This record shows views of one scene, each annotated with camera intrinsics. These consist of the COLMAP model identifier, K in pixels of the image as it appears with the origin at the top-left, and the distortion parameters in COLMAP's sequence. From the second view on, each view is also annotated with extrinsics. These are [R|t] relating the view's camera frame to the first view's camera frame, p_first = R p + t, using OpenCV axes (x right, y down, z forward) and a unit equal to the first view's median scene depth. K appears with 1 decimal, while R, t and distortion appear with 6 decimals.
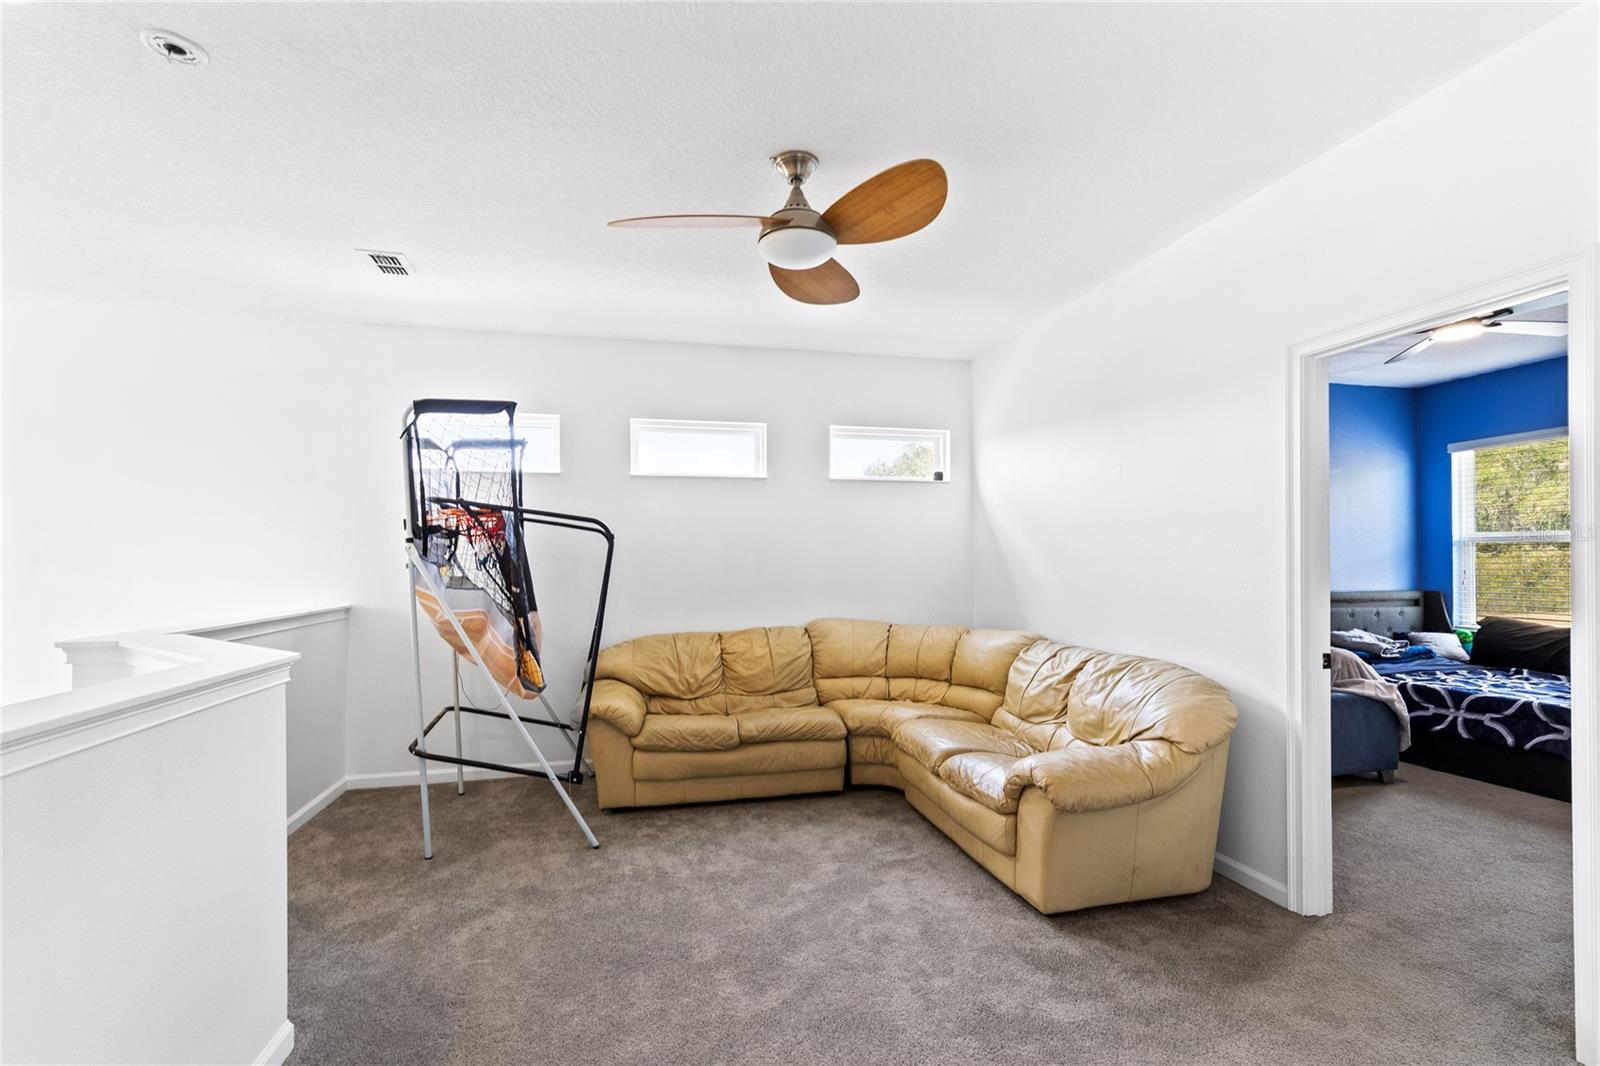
lens RADIAL K [[735.3, 0, 792.2], [0, 735.3, 559.0], [0, 0, 1]] dist [0.010823, -0.002664]
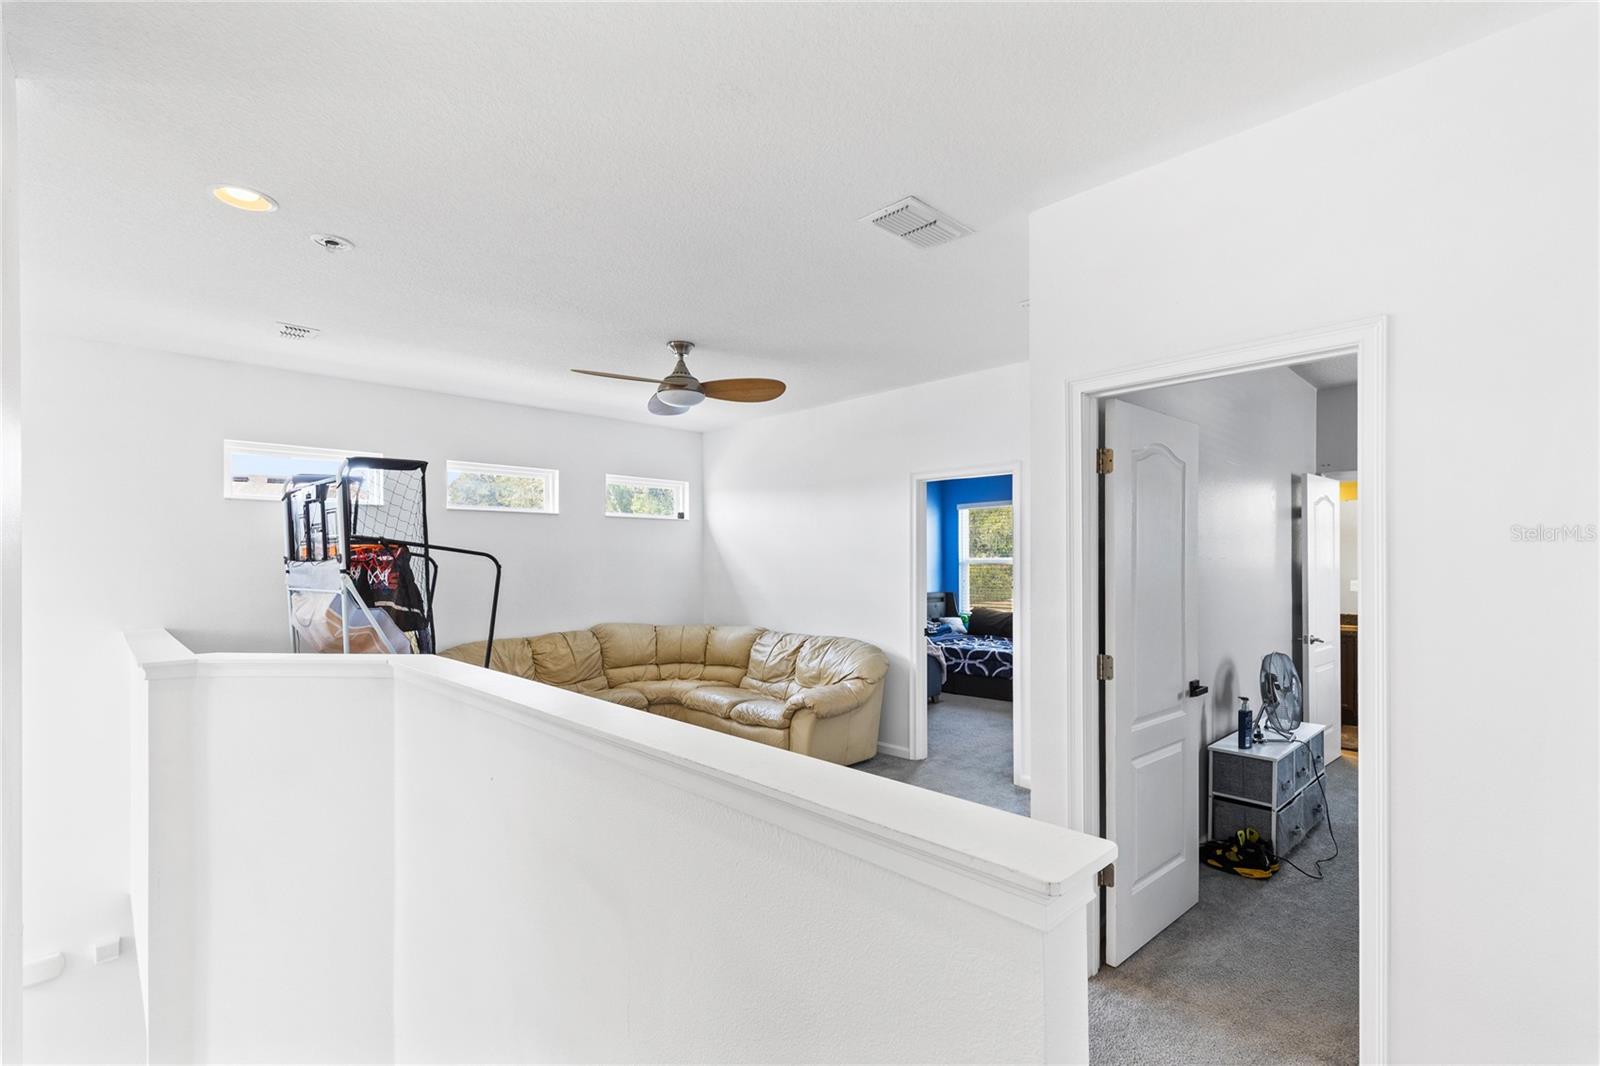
lens RADIAL K [[735.3, 0, 808.1], [0, 735.3, 559.4], [0, 0, 1]] dist [0.010823, -0.002664]
pose [[0.853591, 0.004503, 0.520924, -0.361978], [-0.002281, 0.999985, -0.004906, -0.029853], [-0.520938, 0.002999, 0.853589, -0.330486]]
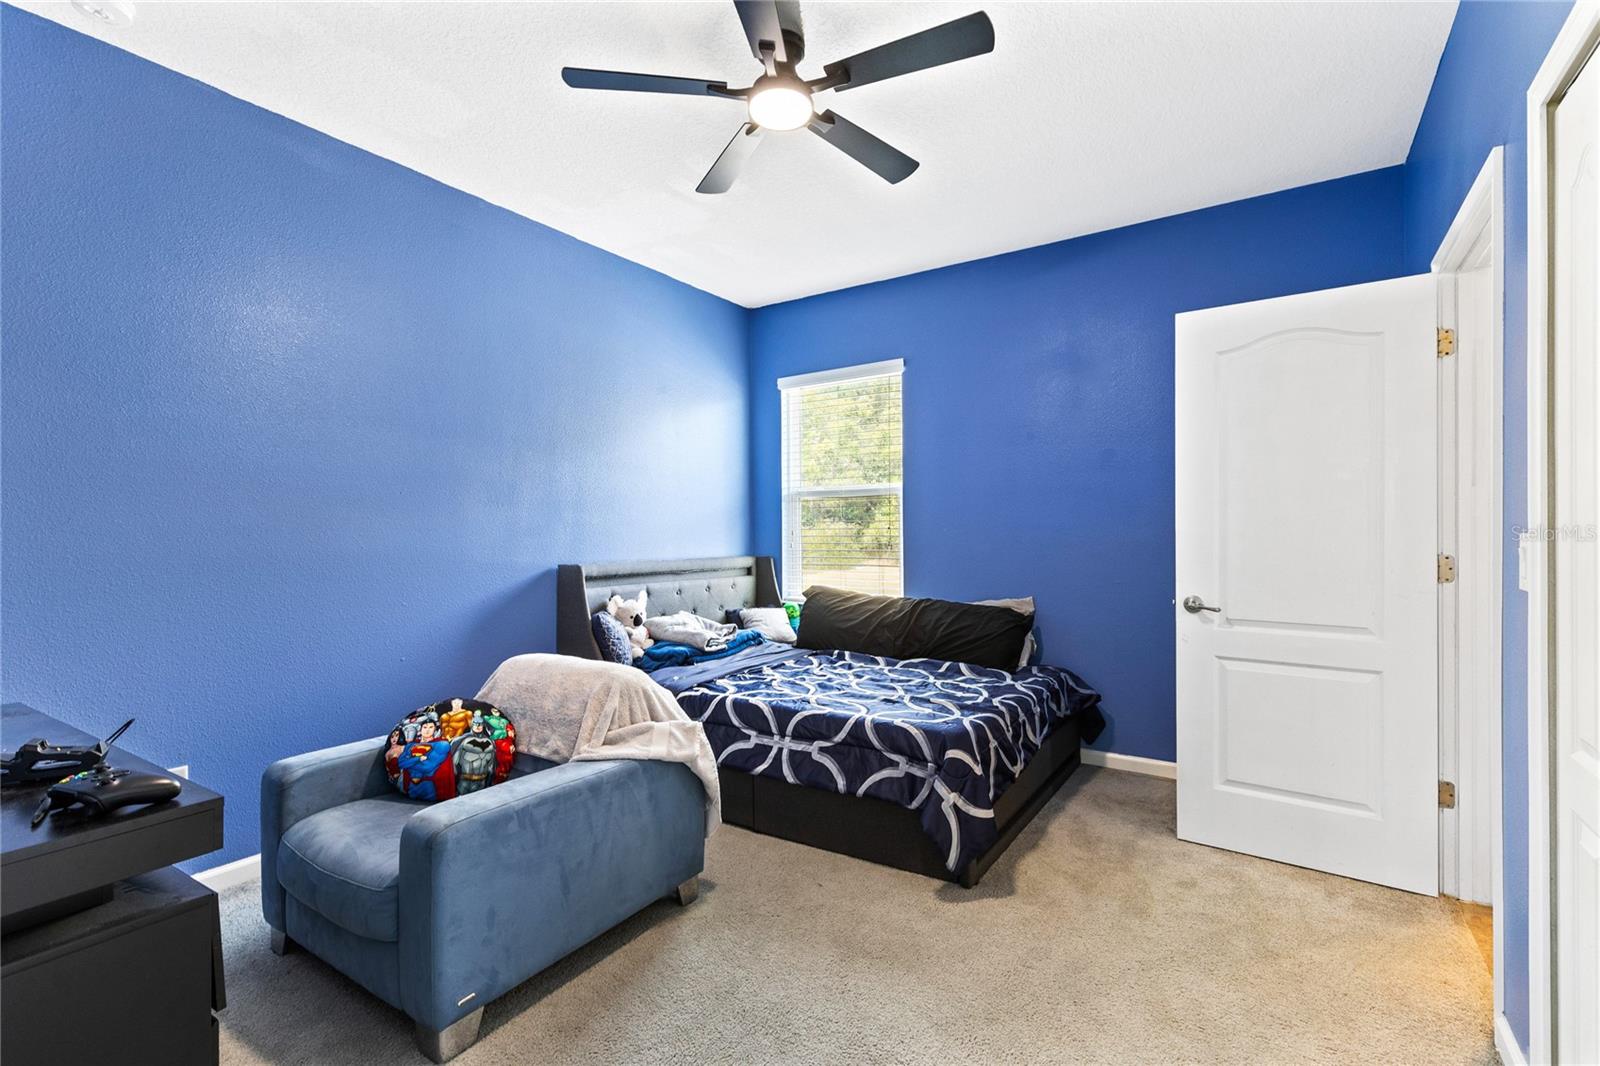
lens RADIAL K [[735.3, 0, 803.6], [0, 735.3, 533.0], [0, 0, 1]] dist [0.010823, -0.002664]
pose [[0.732233, 0.000671, 0.681054, 0.470140], [-0.001836, 0.999998, 0.000989, 0.022035], [-0.681052, -0.001975, 0.732232, 0.512944]]
